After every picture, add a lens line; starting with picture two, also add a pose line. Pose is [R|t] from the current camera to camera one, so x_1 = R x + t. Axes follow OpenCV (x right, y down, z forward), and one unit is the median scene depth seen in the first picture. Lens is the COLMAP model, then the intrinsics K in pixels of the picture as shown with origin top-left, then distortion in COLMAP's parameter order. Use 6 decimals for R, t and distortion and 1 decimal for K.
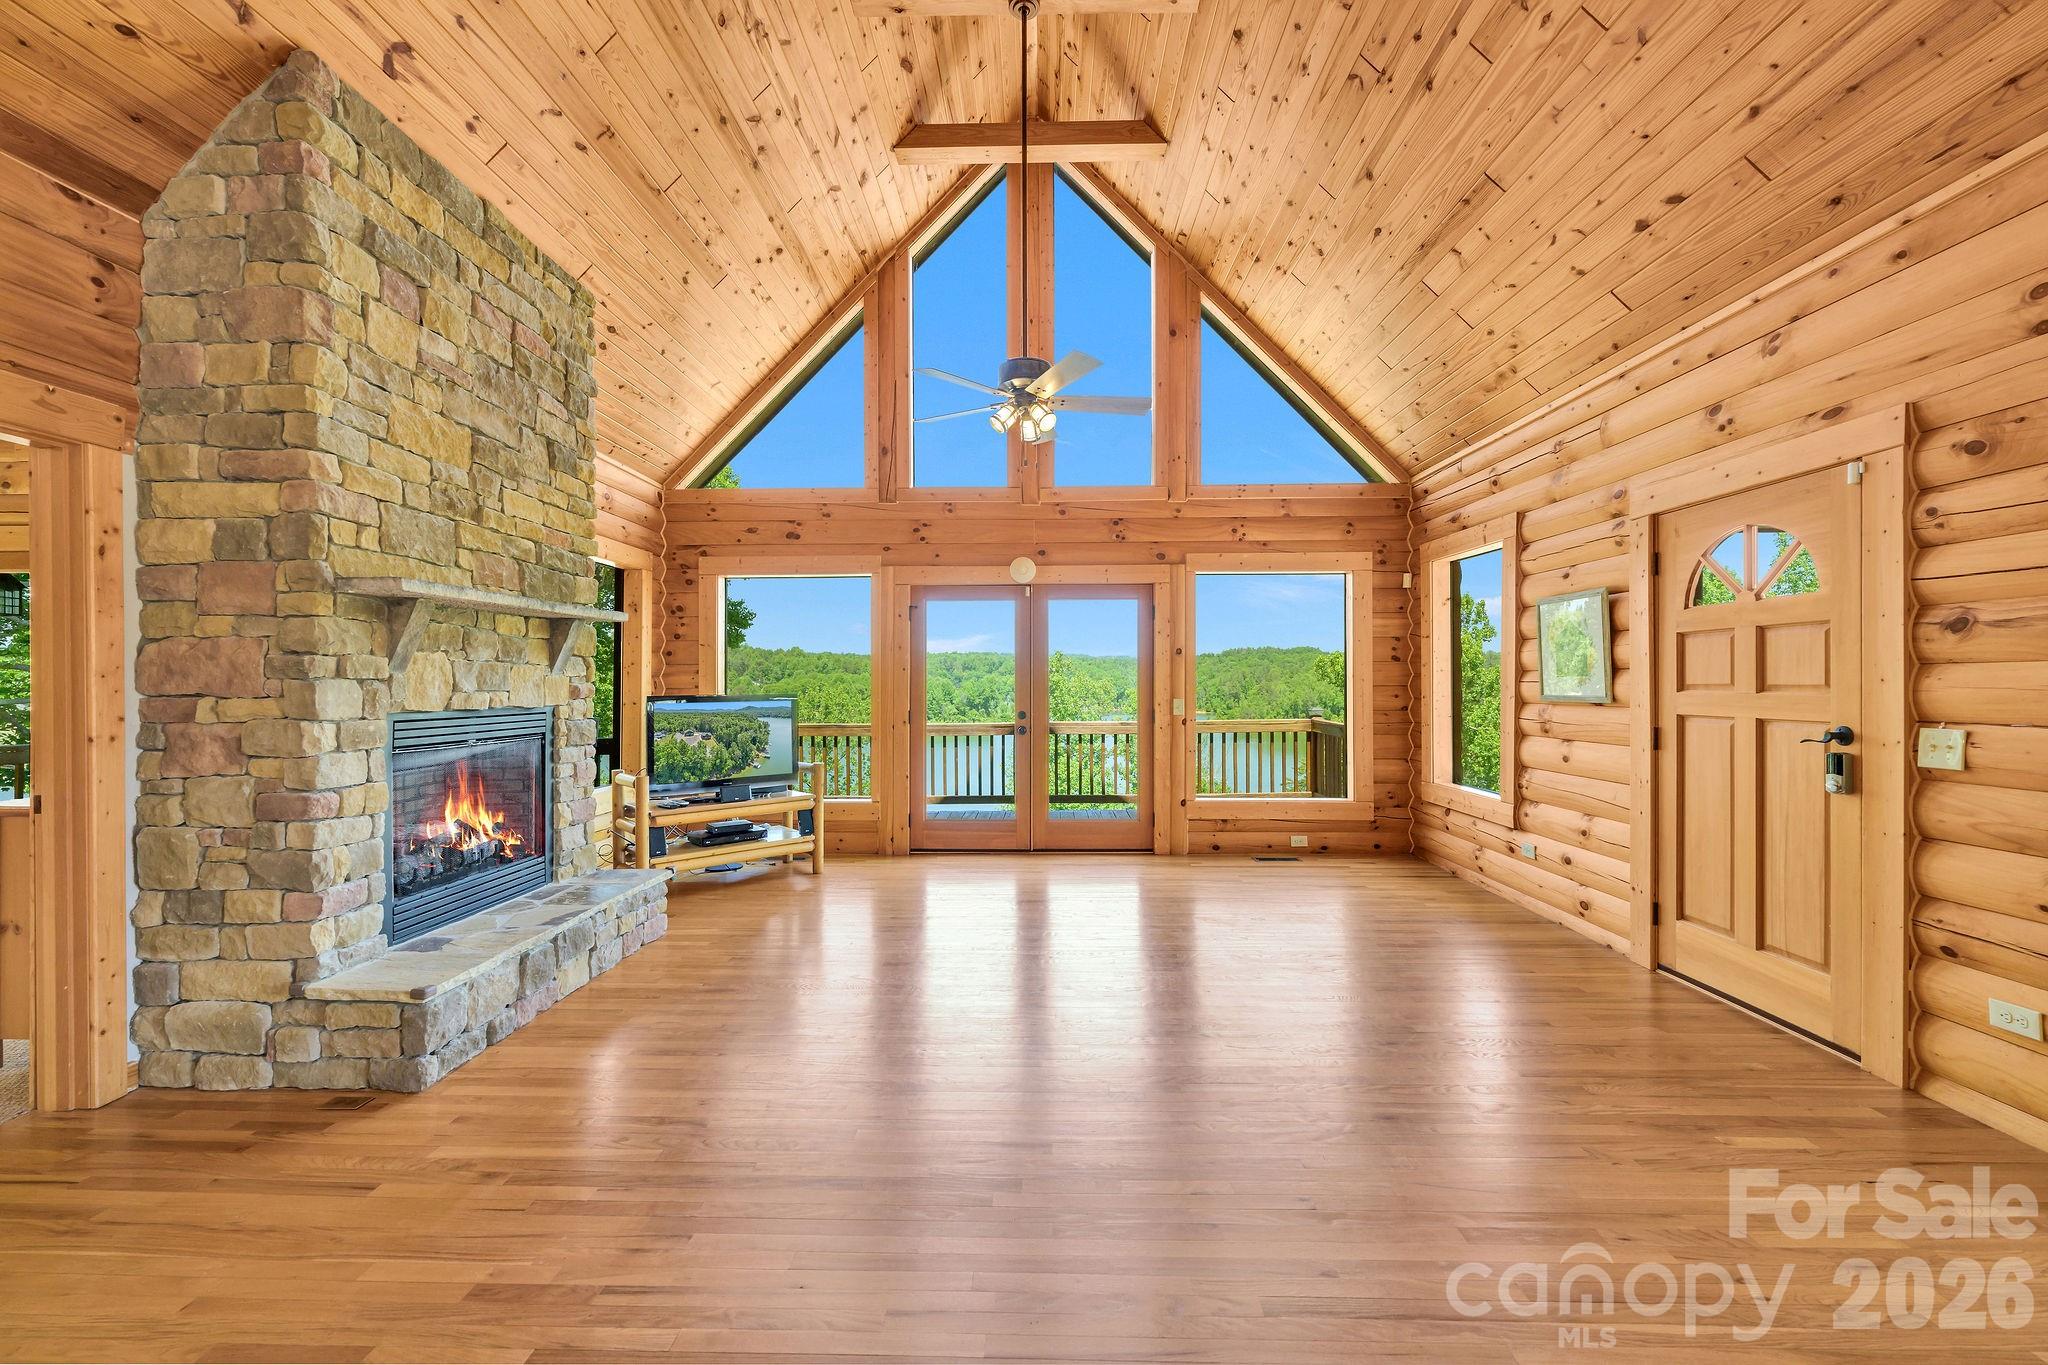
lens RADIAL K [[807.0, 0, 1030.0], [0, 807.0, 679.0], [0, 0, 1]] dist [-0.003702, 0.000510]
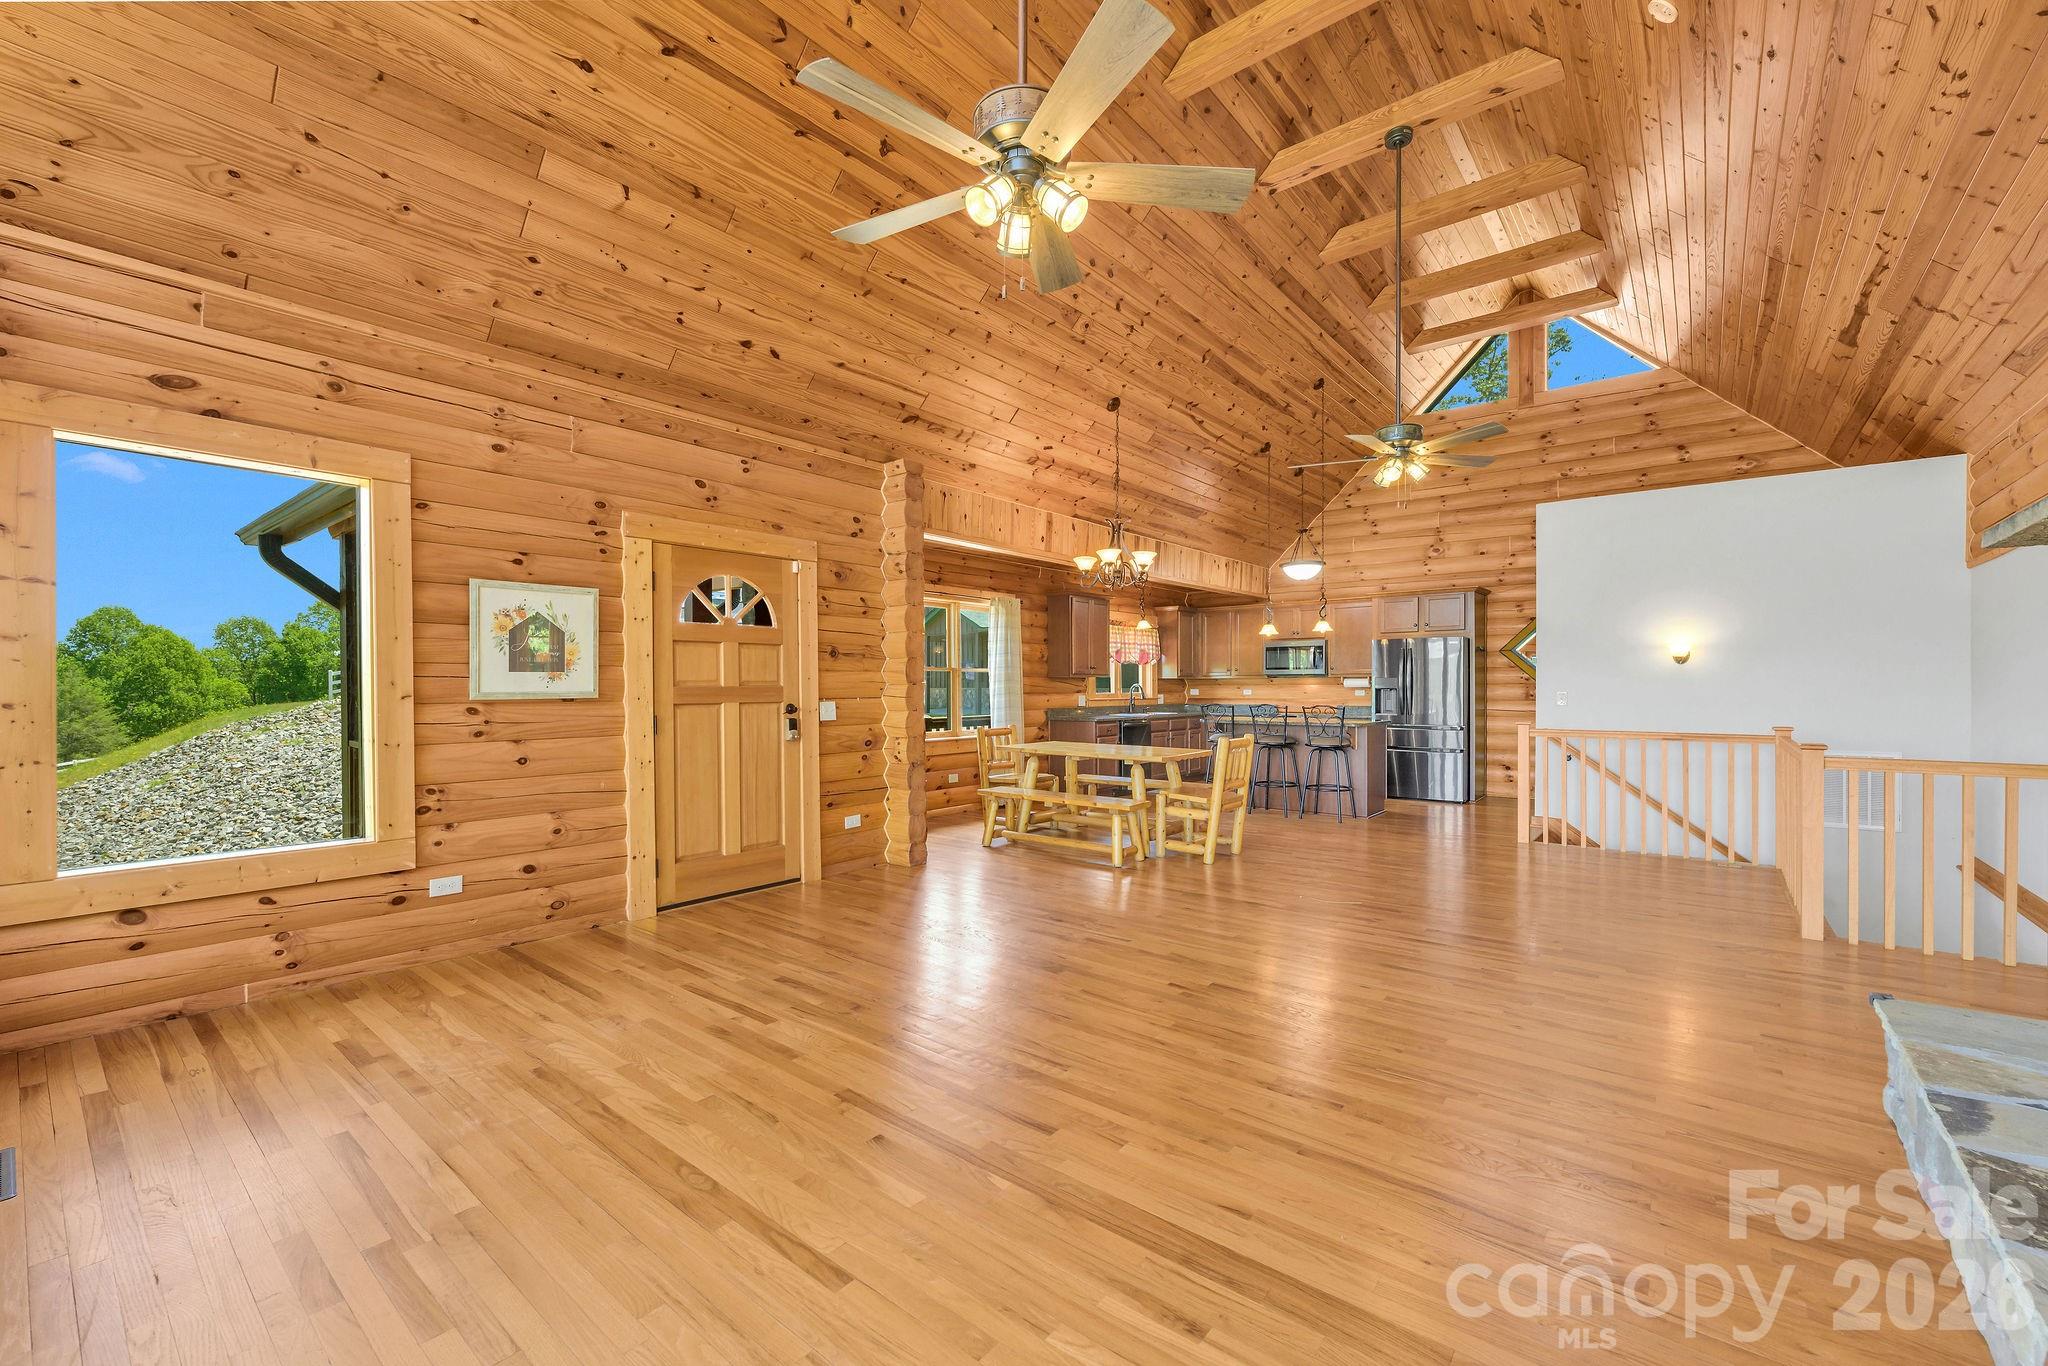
lens RADIAL K [[807.0, 0, 987.8], [0, 807.0, 687.1], [0, 0, 1]] dist [-0.003702, 0.000510]
pose [[-0.755334, 0.002527, 0.655335, -0.341107], [-0.000197, 0.999992, -0.004083, 0.018442], [-0.655340, -0.003213, -0.755327, 1.357371]]
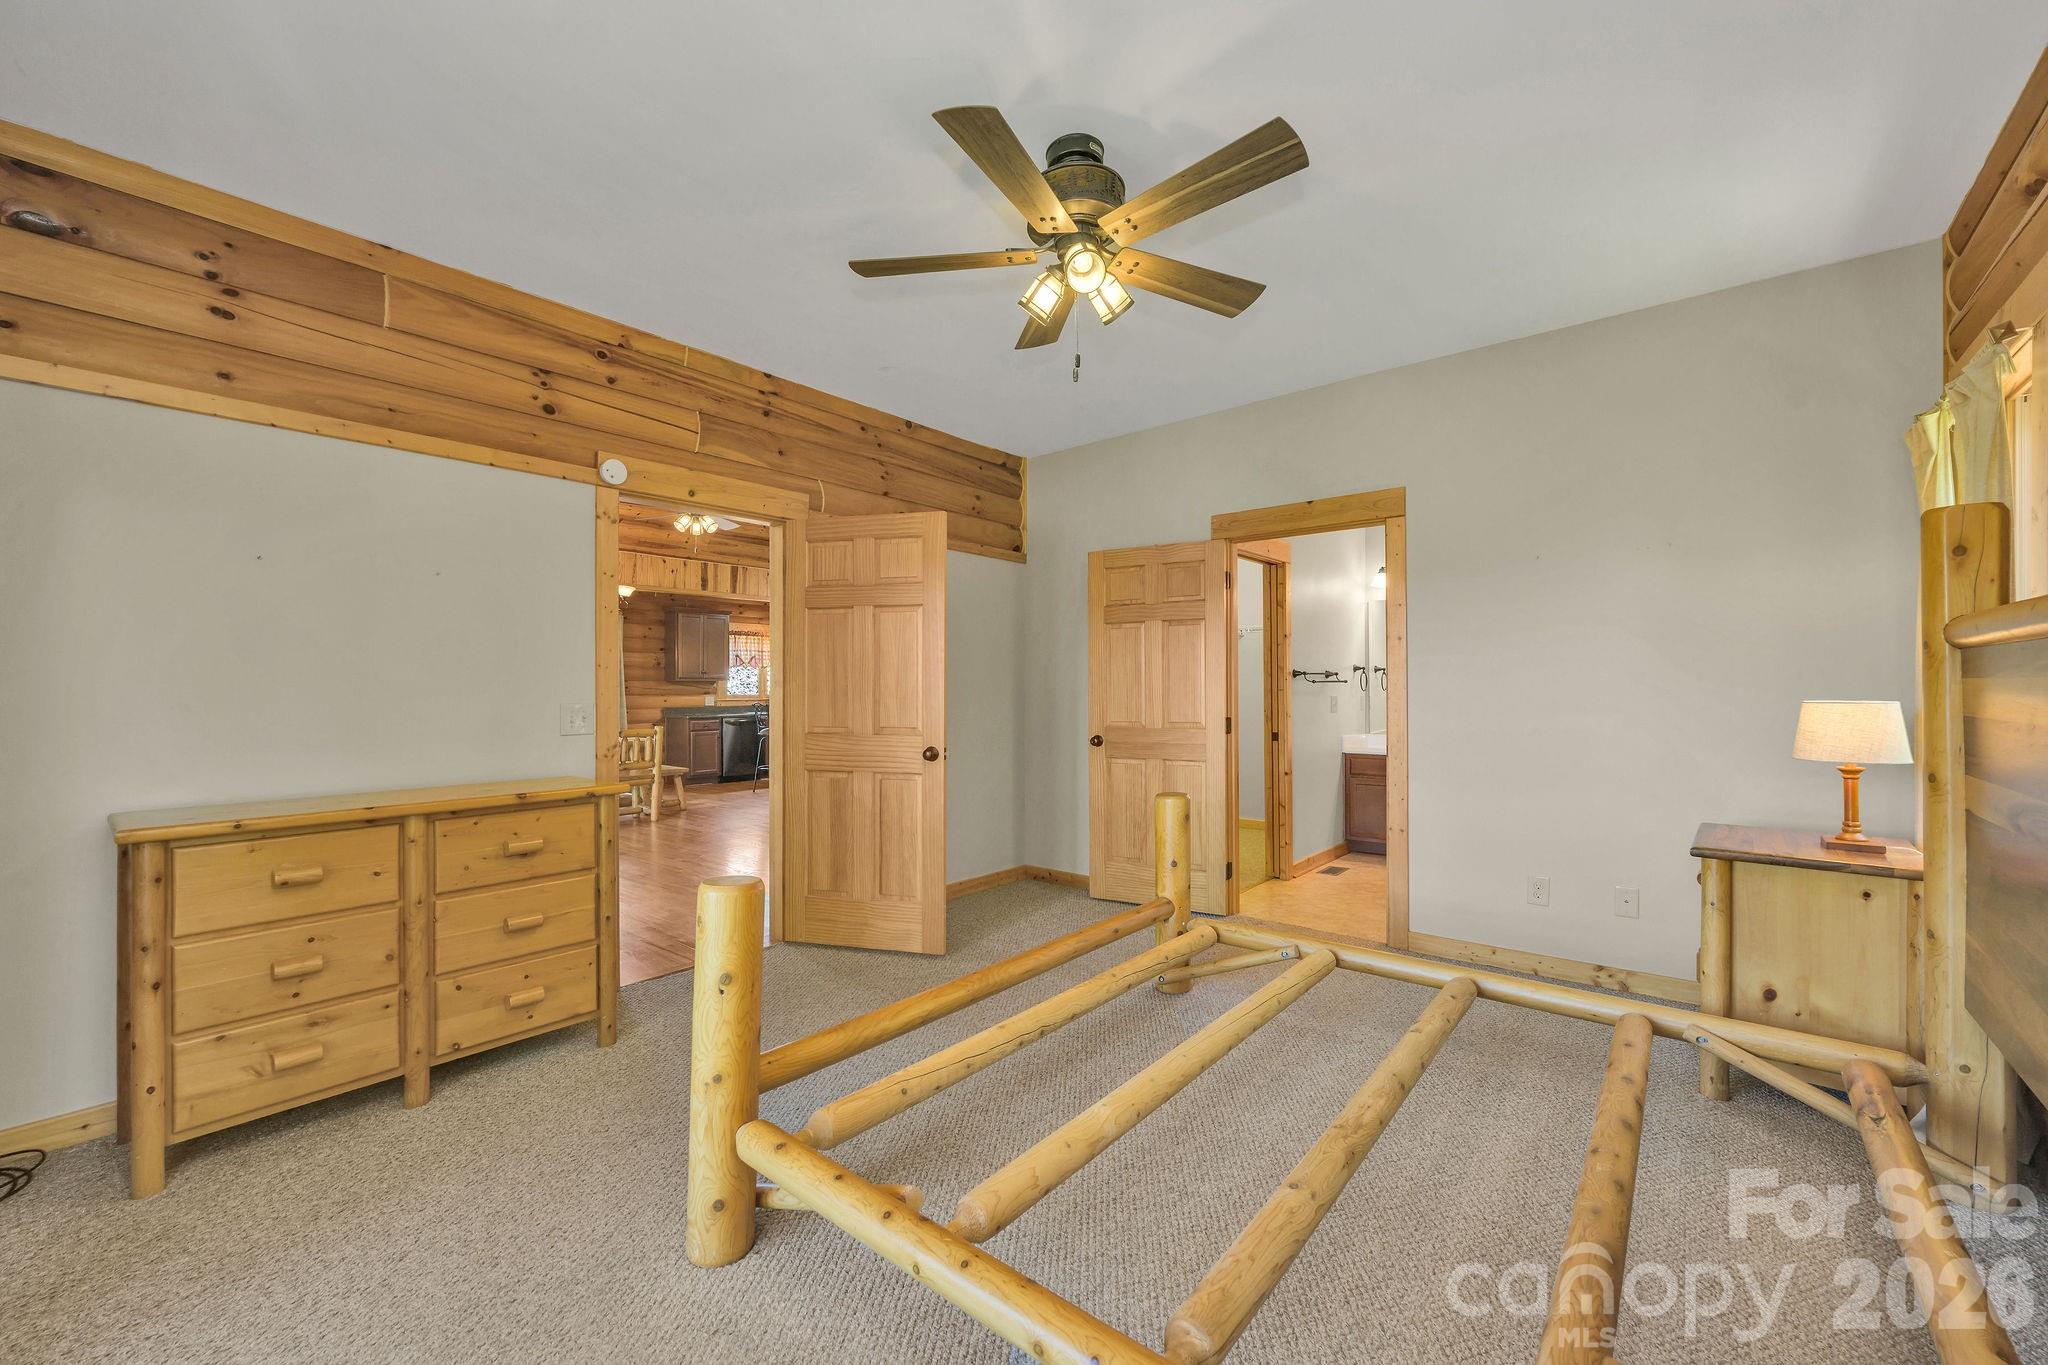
lens RADIAL K [[807.0, 0, 1014.6], [0, 807.0, 682.0], [0, 0, 1]] dist [-0.003702, 0.000510]
pose [[-0.759489, 0.012143, 0.650406, -1.495462], [0.007816, 0.999924, -0.009542, 0.019536], [-0.650473, -0.002164, -0.759527, 0.850556]]
